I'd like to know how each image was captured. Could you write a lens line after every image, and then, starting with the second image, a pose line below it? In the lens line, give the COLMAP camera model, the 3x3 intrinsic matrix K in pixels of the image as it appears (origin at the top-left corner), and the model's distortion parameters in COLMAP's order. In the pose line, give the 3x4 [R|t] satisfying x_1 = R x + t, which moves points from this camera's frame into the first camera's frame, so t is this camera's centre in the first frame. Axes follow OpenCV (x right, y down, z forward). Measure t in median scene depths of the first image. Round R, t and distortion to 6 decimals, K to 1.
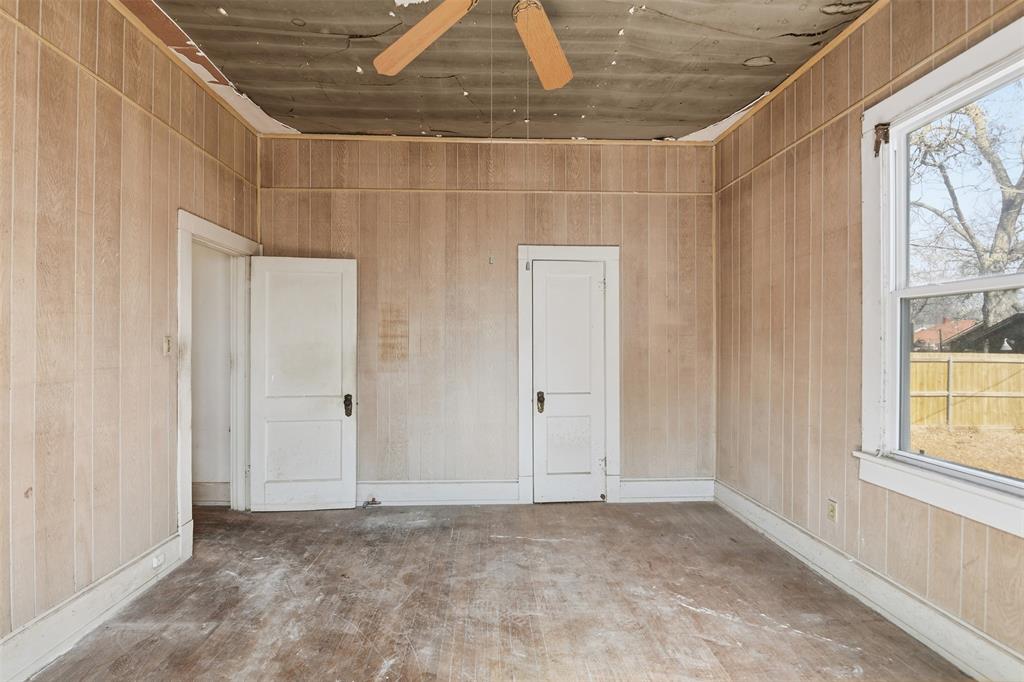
lens RADIAL K [[487.3, 0, 503.5], [0, 487.3, 344.9], [0, 0, 1]] dist [-0.006856, -0.007709]
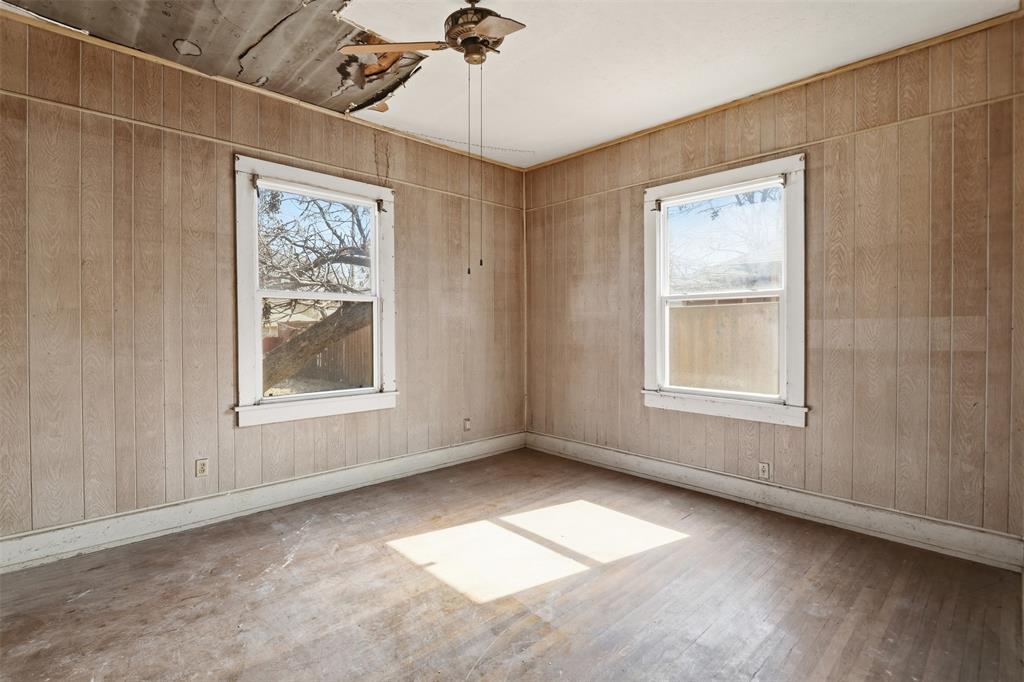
lens RADIAL K [[487.3, 0, 516.1], [0, 487.3, 331.1], [0, 0, 1]] dist [-0.006856, -0.007709]
pose [[-0.674272, -0.009432, 0.738423, -0.746989], [0.001318, 0.999901, 0.013976, -0.007430], [-0.738482, 0.010396, -0.674193, 1.284480]]
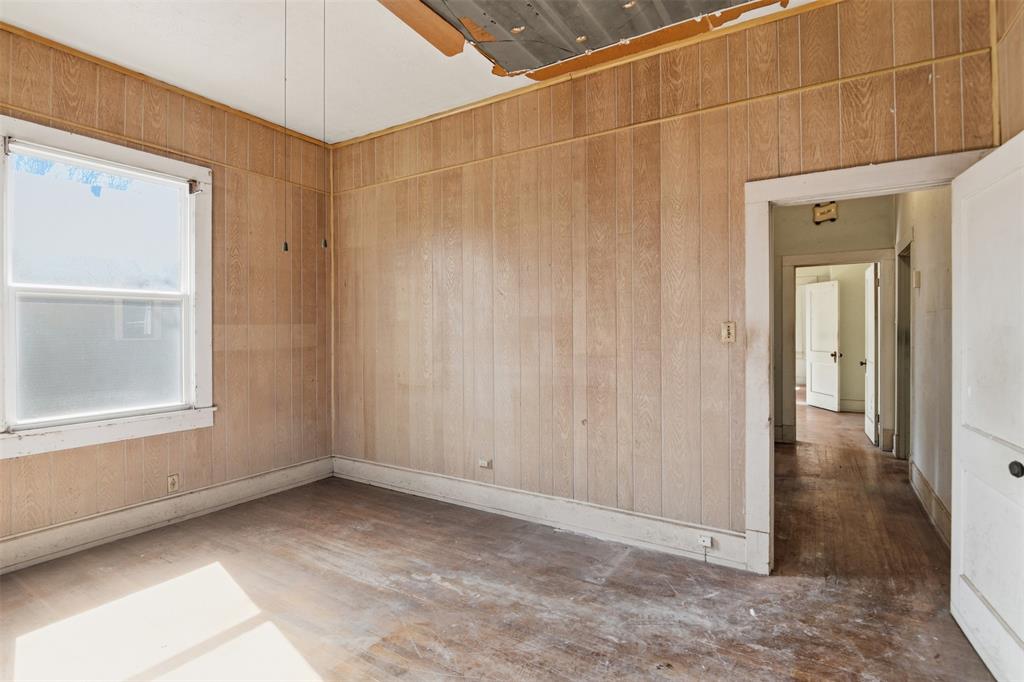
lens RADIAL K [[487.3, 0, 496.0], [0, 487.3, 328.6], [0, 0, 1]] dist [-0.006856, -0.007709]
pose [[-0.570058, 0.000483, -0.821604, 0.407617], [0.001993, 0.999998, -0.000795, -0.005111], [0.821602, -0.002091, -0.570058, 1.297116]]
